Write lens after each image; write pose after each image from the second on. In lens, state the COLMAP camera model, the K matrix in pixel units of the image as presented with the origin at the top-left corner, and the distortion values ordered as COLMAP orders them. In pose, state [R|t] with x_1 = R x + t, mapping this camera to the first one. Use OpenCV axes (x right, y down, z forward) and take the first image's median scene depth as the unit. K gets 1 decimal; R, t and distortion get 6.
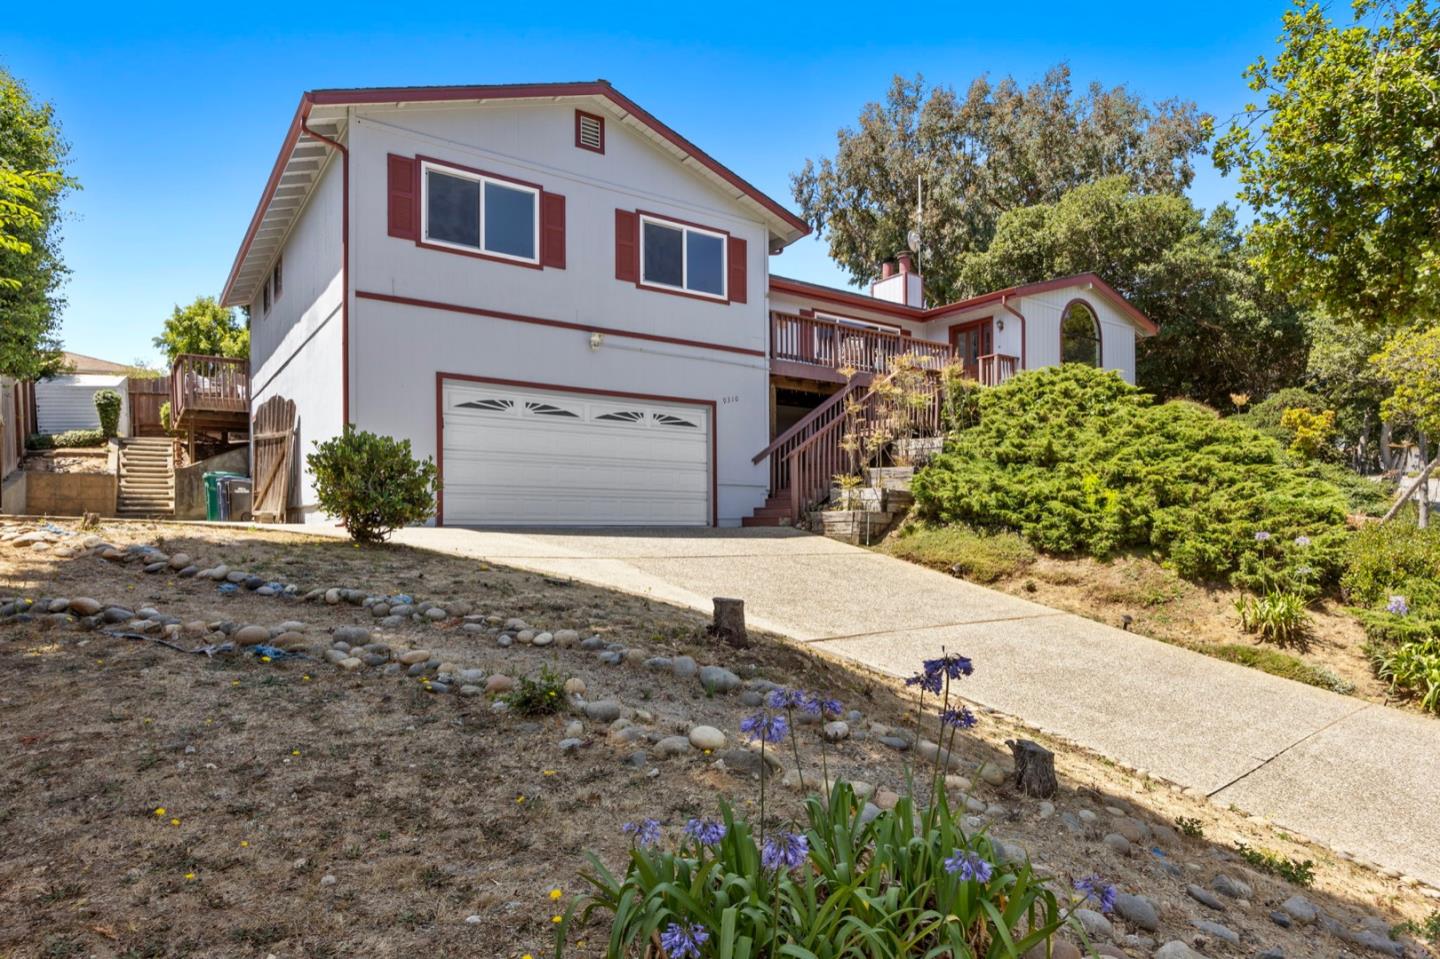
lens RADIAL K [[830.2, 0, 719.6], [0, 830.2, 518.8], [0, 0, 1]] dist [0.001745, 0.000089]
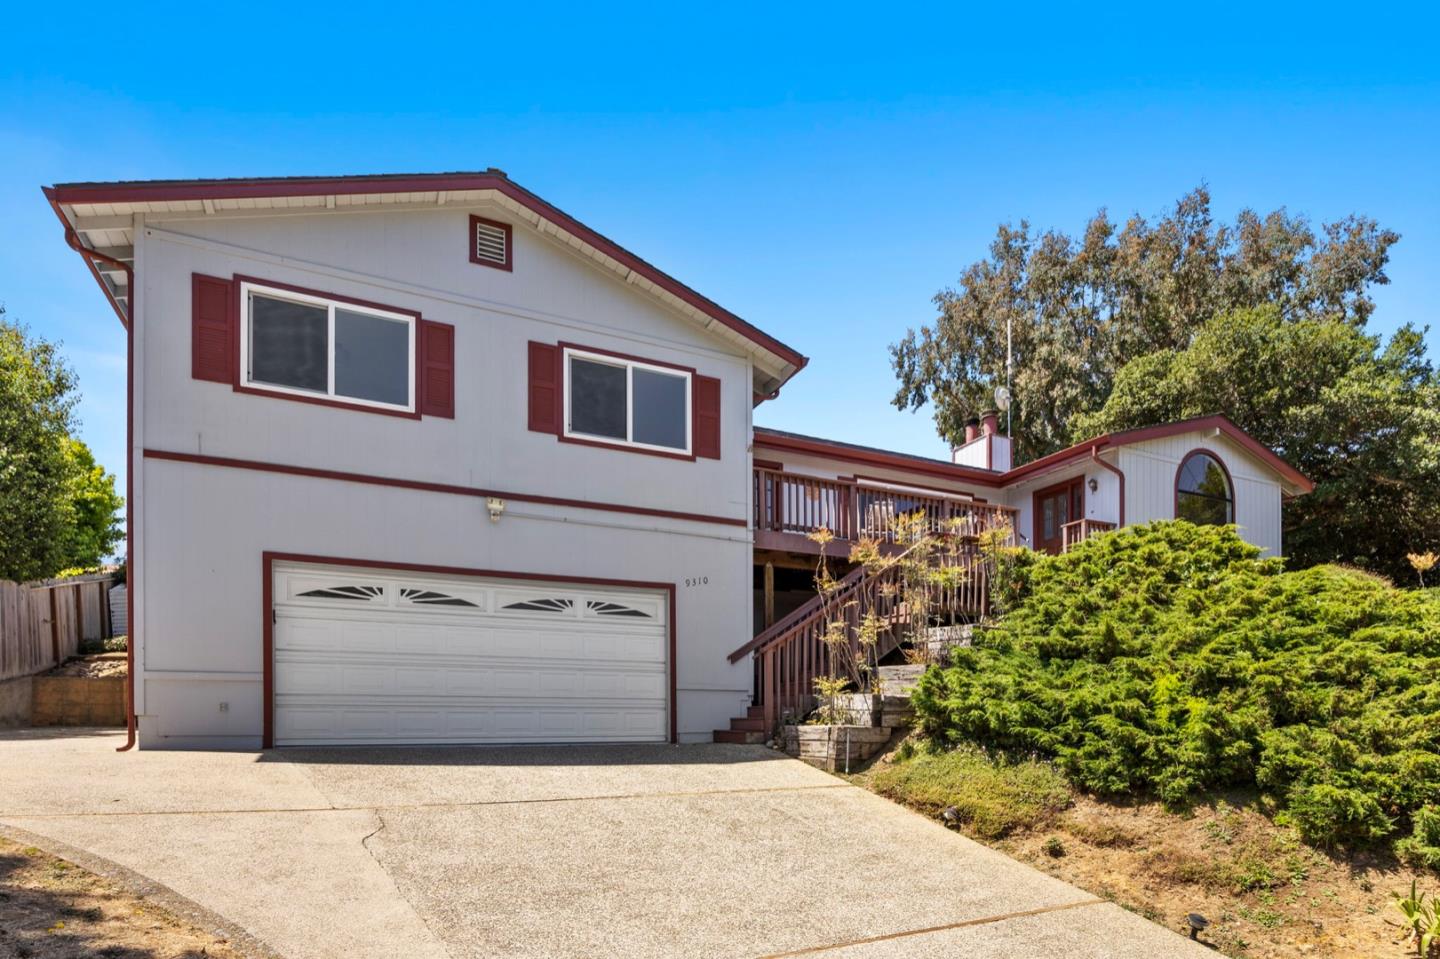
lens RADIAL K [[771.8, 0, 758.8], [0, 771.8, 716.7], [0, 0, 1]] dist [-0.003801, 0.000163]
pose [[0.986810, -0.000619, -0.161883, 0.202419], [0.001898, 0.999968, 0.007749, -0.022383], [0.161873, -0.007954, 0.986780, 0.304815]]
